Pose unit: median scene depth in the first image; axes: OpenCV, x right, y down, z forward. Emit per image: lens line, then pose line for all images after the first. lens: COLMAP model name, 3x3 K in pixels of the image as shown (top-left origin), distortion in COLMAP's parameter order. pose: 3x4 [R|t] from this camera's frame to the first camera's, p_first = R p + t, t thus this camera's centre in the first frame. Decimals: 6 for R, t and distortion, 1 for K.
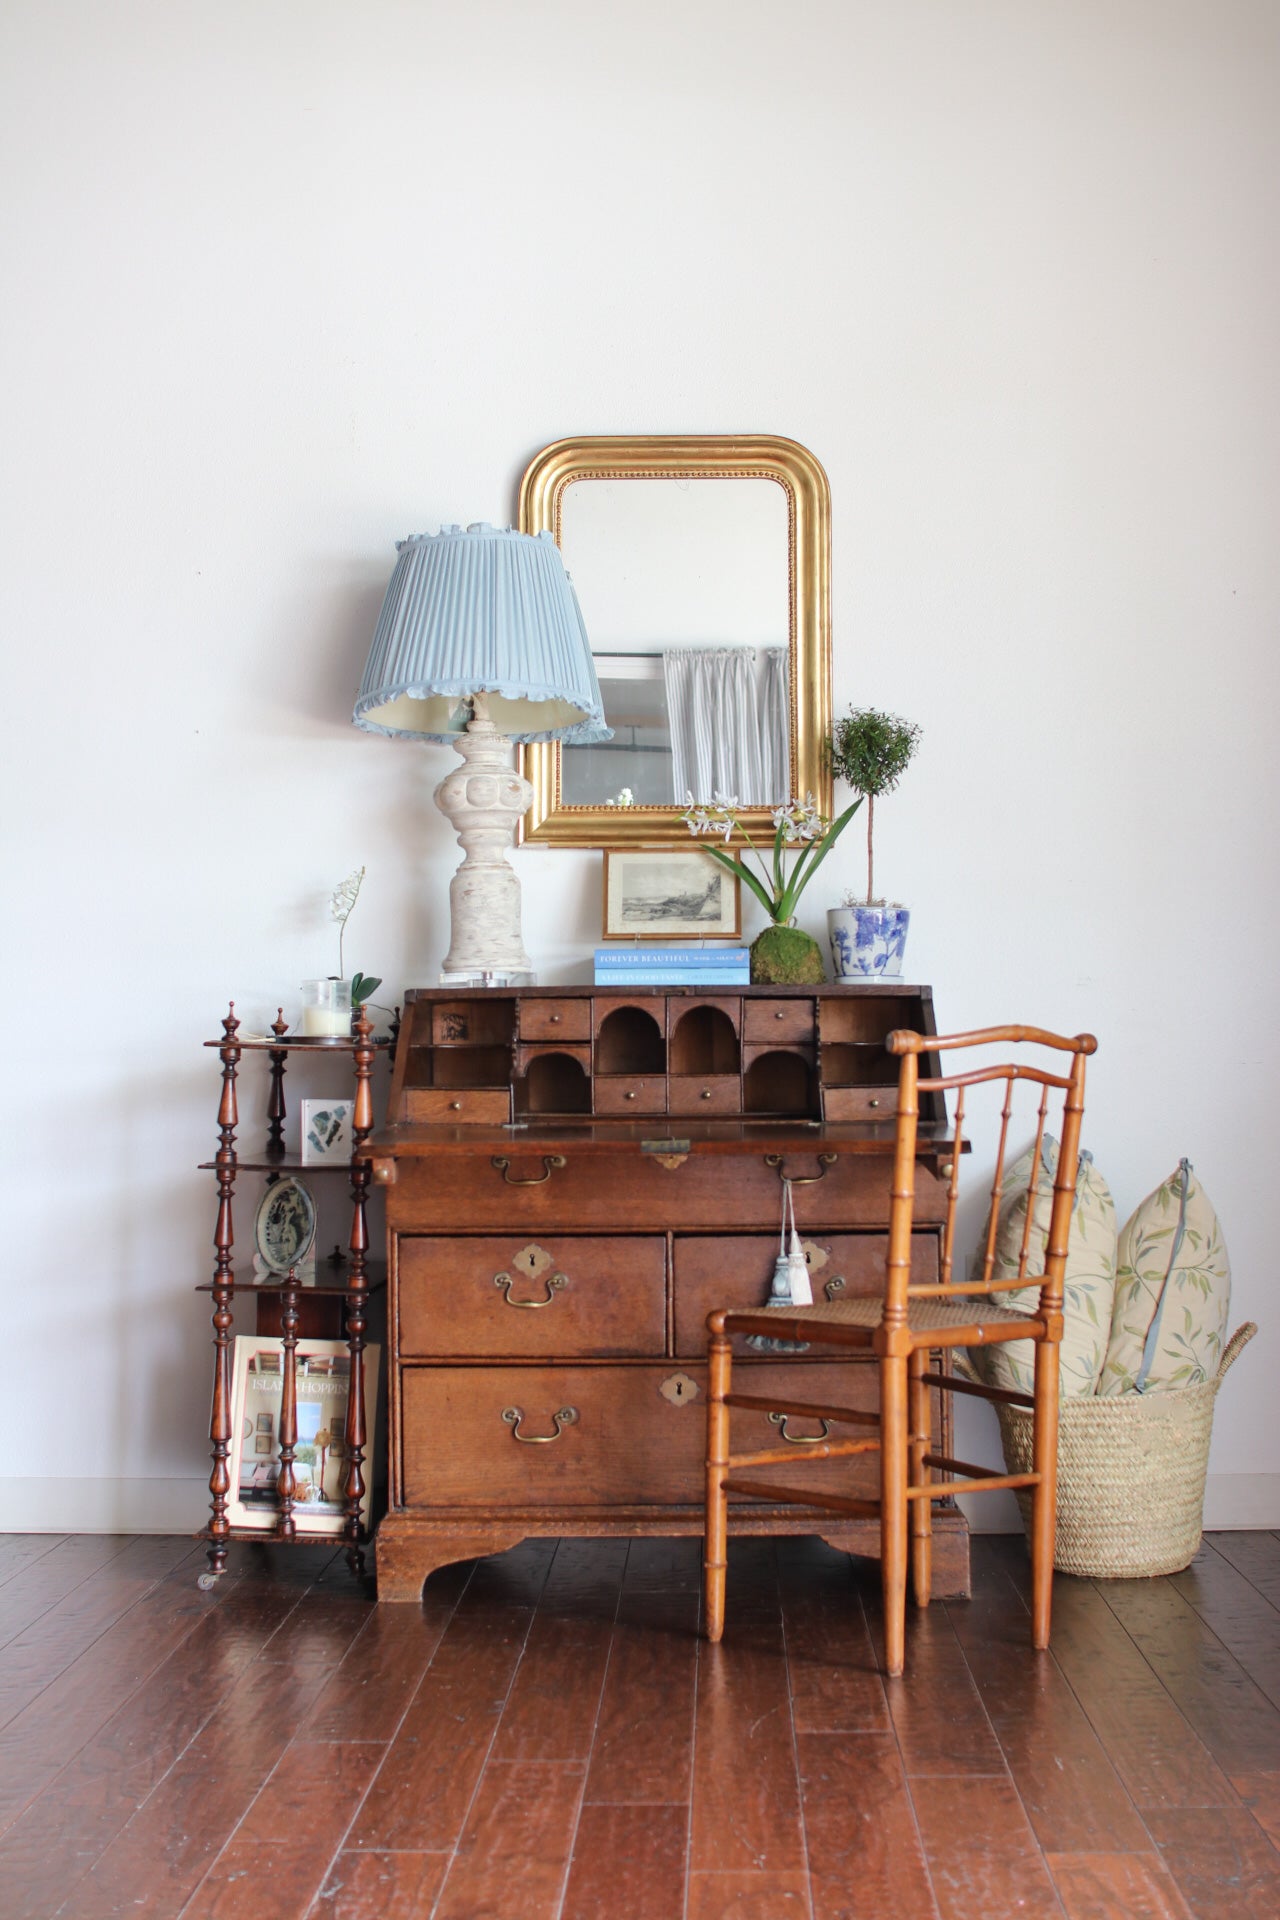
lens RADIAL K [[2699.7, 0, 641.7], [0, 2699.7, 979.7], [0, 0, 1]] dist [-0.133652, 0.000000]
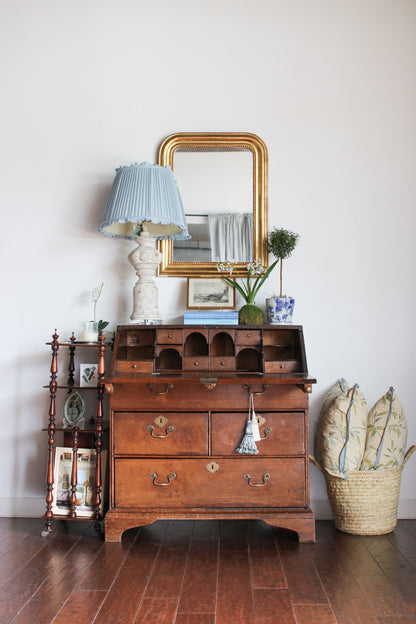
lens RADIAL K [[931.5, 0, 201.6], [0, 931.5, 307.8], [0, 0, 1]] dist [-0.126553, 0.000000]
pose [[0.999965, 0.008150, 0.001632, -0.000515], [-0.008107, 0.999661, -0.024725, 0.008920], [-0.001833, 0.024711, 0.999693, 0.020596]]
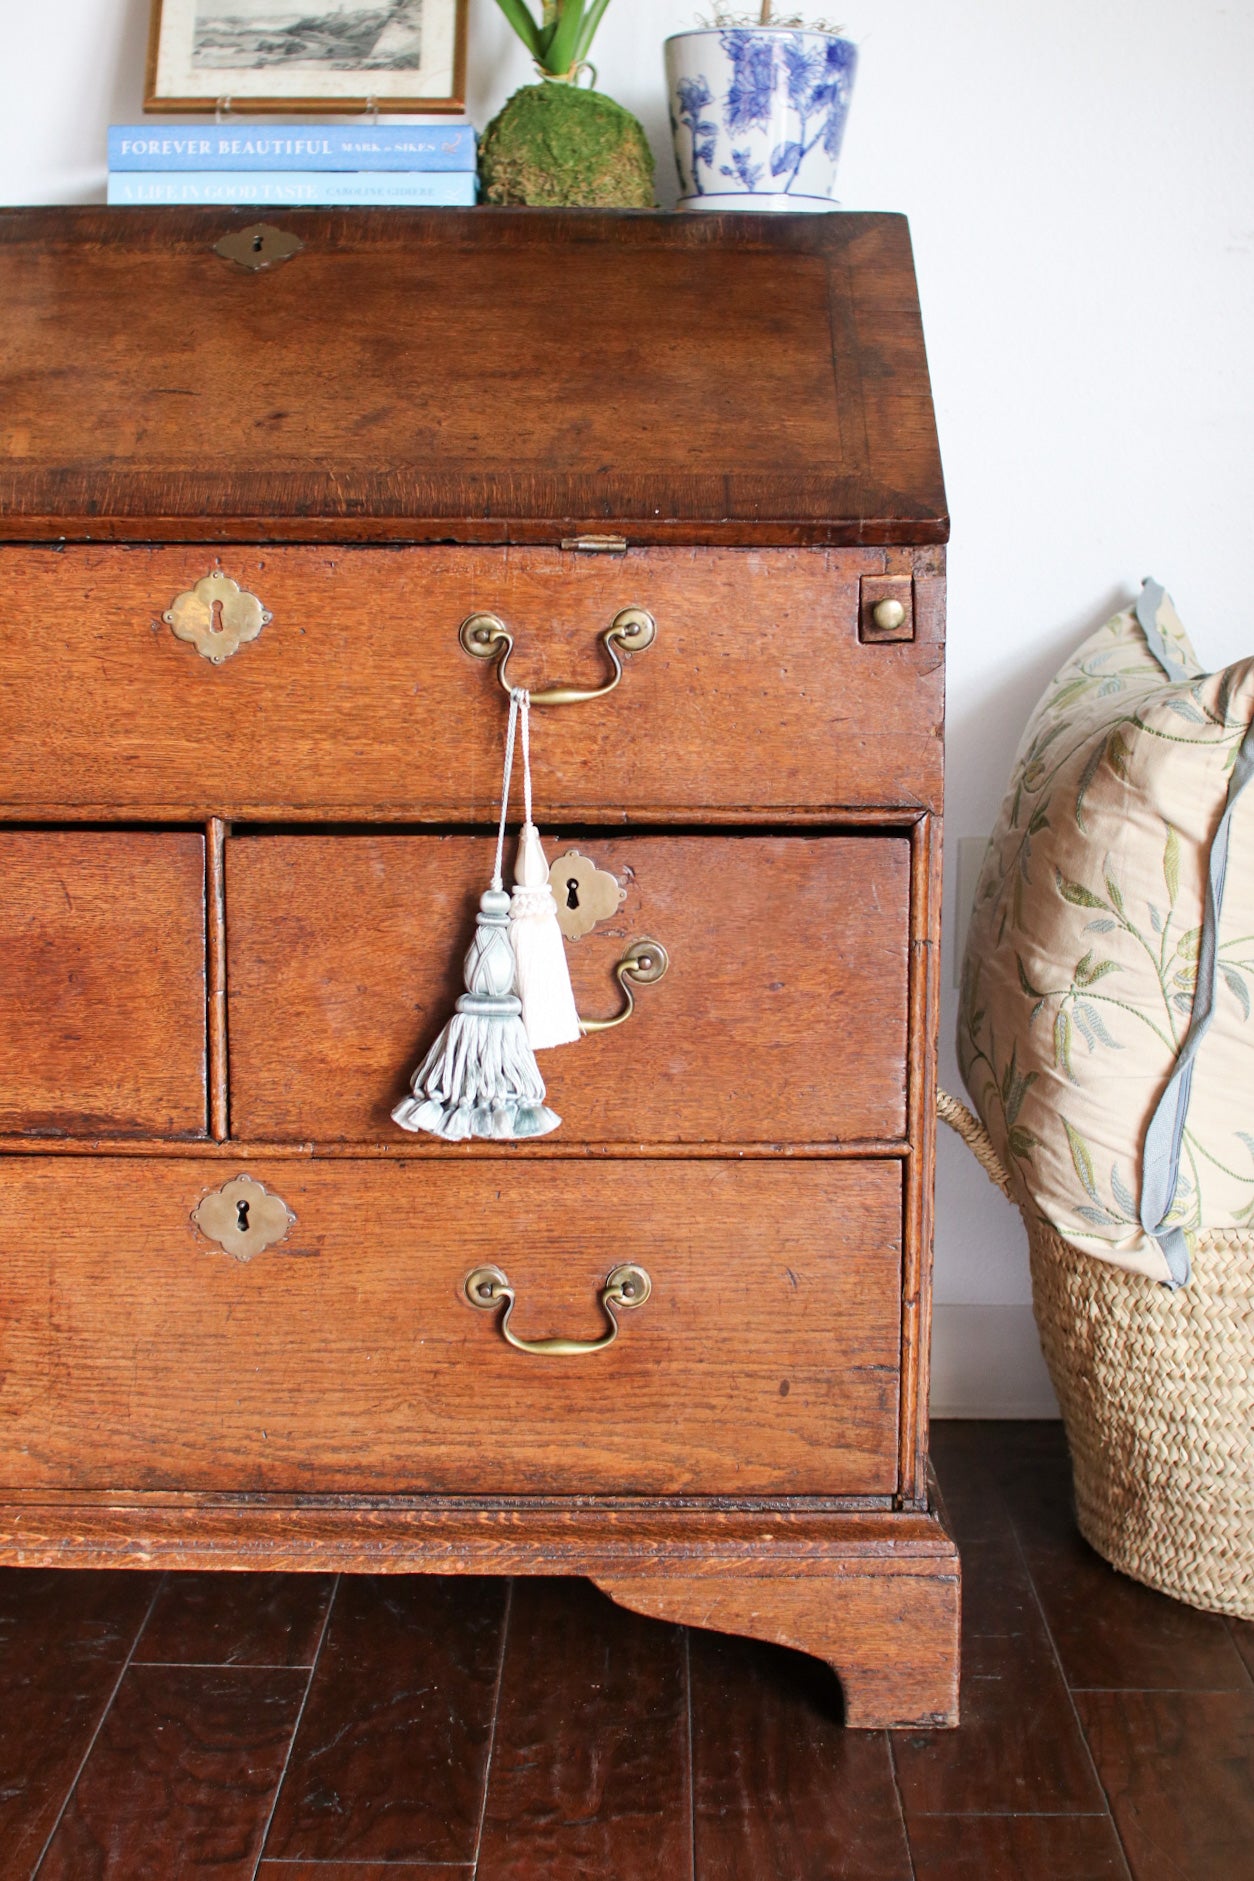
lens RADIAL K [[2644.8, 0, 621.1], [0, 2644.8, 942.7], [0, 0, 1]] dist [-0.133652, 0.000000]
pose [[0.999708, 0.013309, 0.020167, 0.059389], [-0.017102, 0.979340, 0.201496, 0.032617], [-0.017069, -0.201782, 0.979282, 0.609637]]
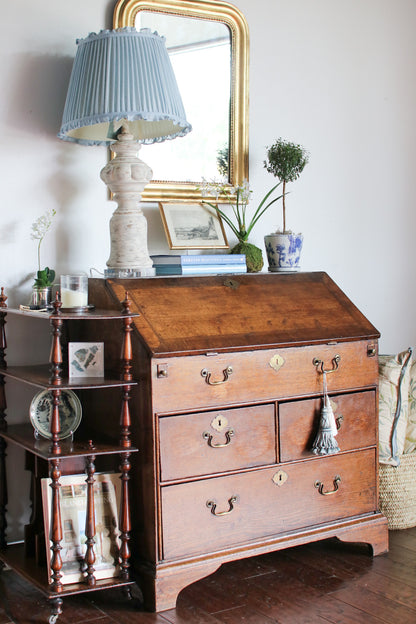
lens RADIAL K [[931.5, 0, 206.4], [0, 931.5, 314.6], [0, 0, 1]] dist [-0.126553, 0.000000]
pose [[0.826897, -0.043254, 0.560688, -0.405752], [-0.010553, 0.995669, 0.092372, -0.032908], [-0.562255, -0.082299, 0.822859, 0.454279]]
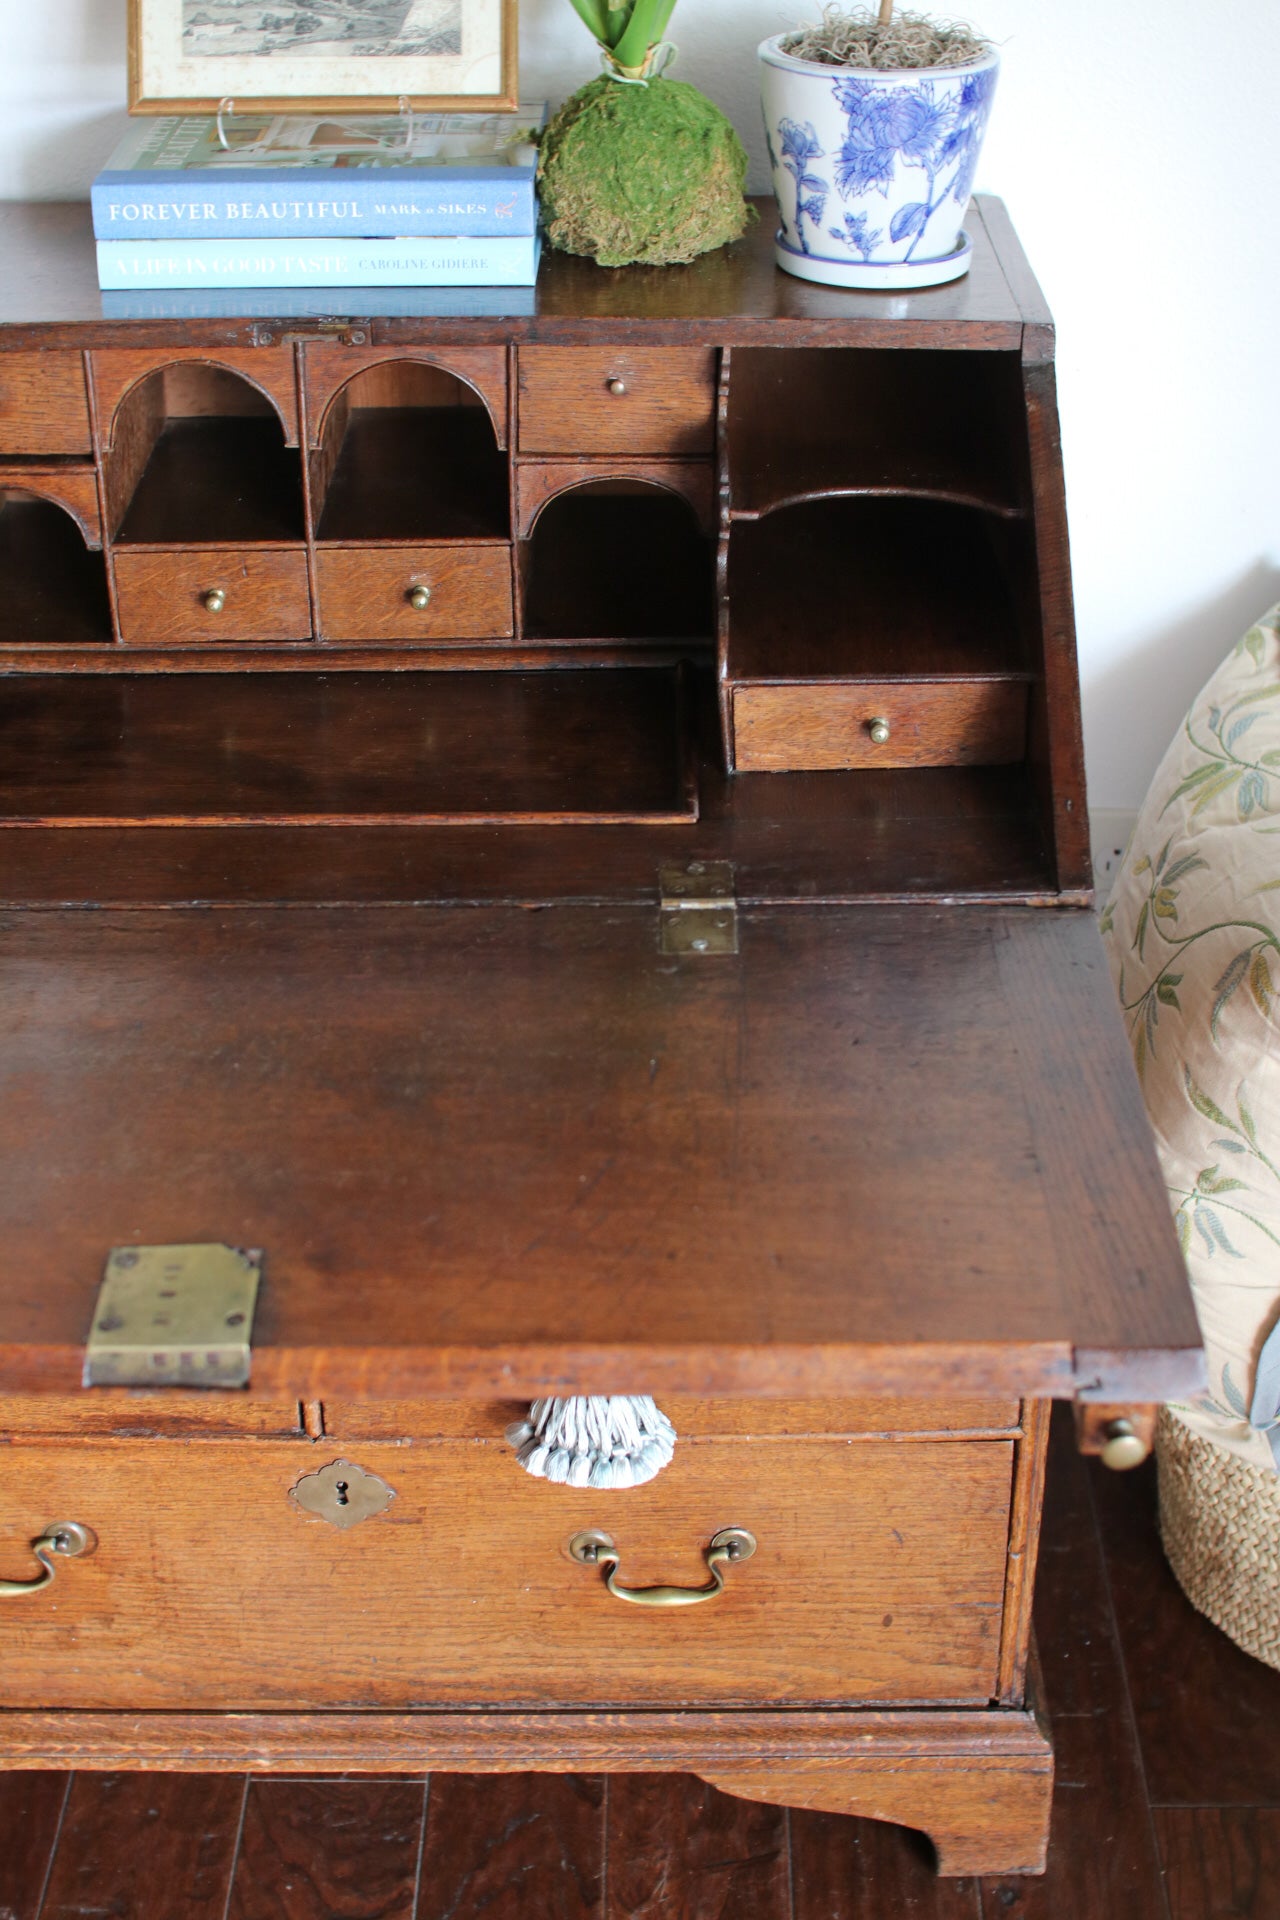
lens RADIAL K [[2699.7, 0, 643.8], [0, 2699.7, 968.1], [0, 0, 1]] dist [-0.133652, 0.000000]
pose [[0.999786, -0.008284, 0.018942, 0.049406], [-0.003414, 0.837468, 0.546476, -0.120670], [-0.020391, -0.546424, 0.837260, 0.694712]]
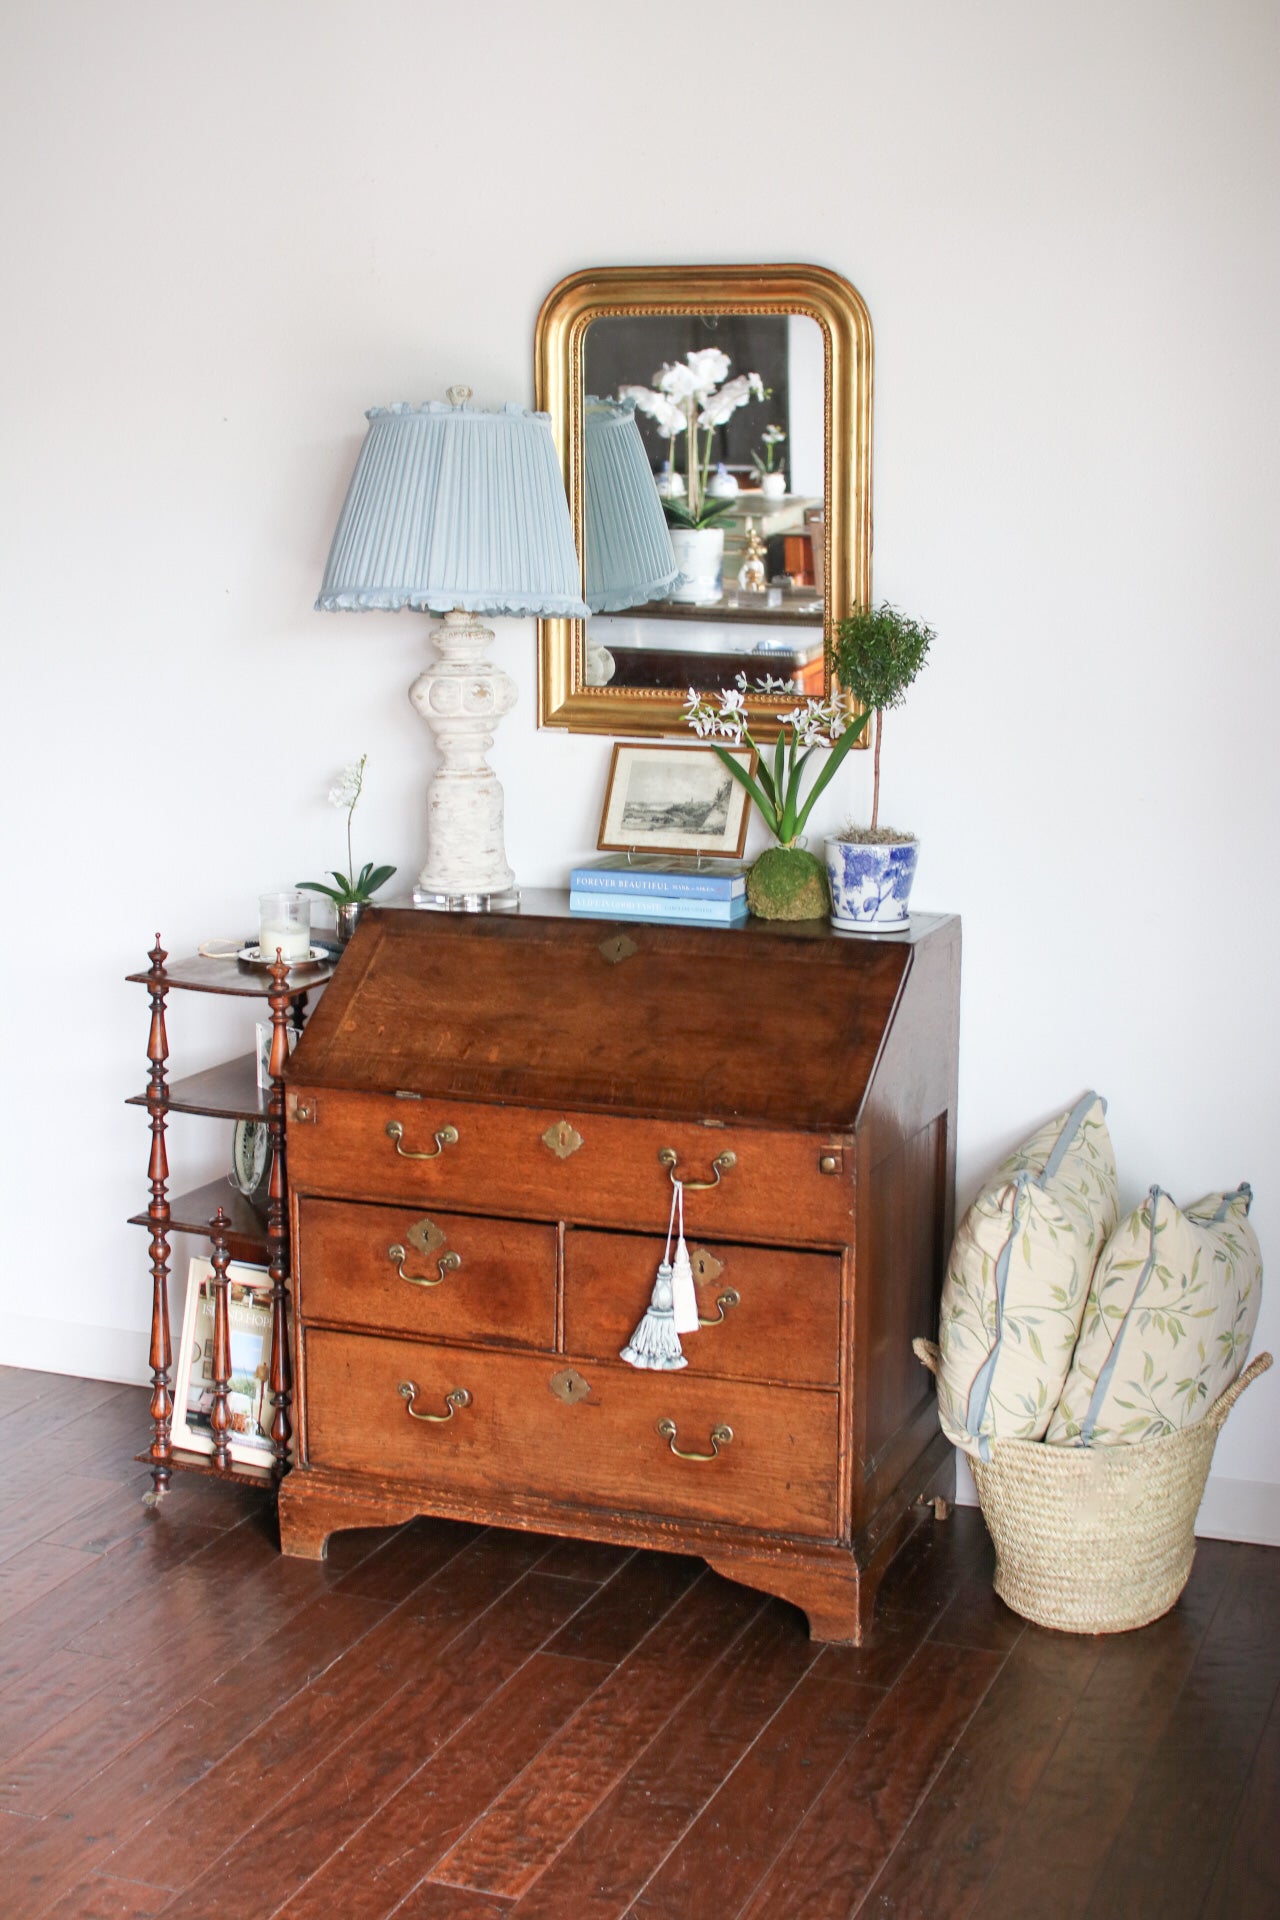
lens RADIAL K [[2699.7, 0, 622.7], [0, 2699.7, 976.3], [0, 0, 1]] dist [-0.133652, 0.000000]
pose [[0.939930, 0.071995, -0.333688, 0.322670], [0.001682, 0.976519, 0.215426, -0.182049], [0.341362, -0.203046, 0.917738, 0.174013]]
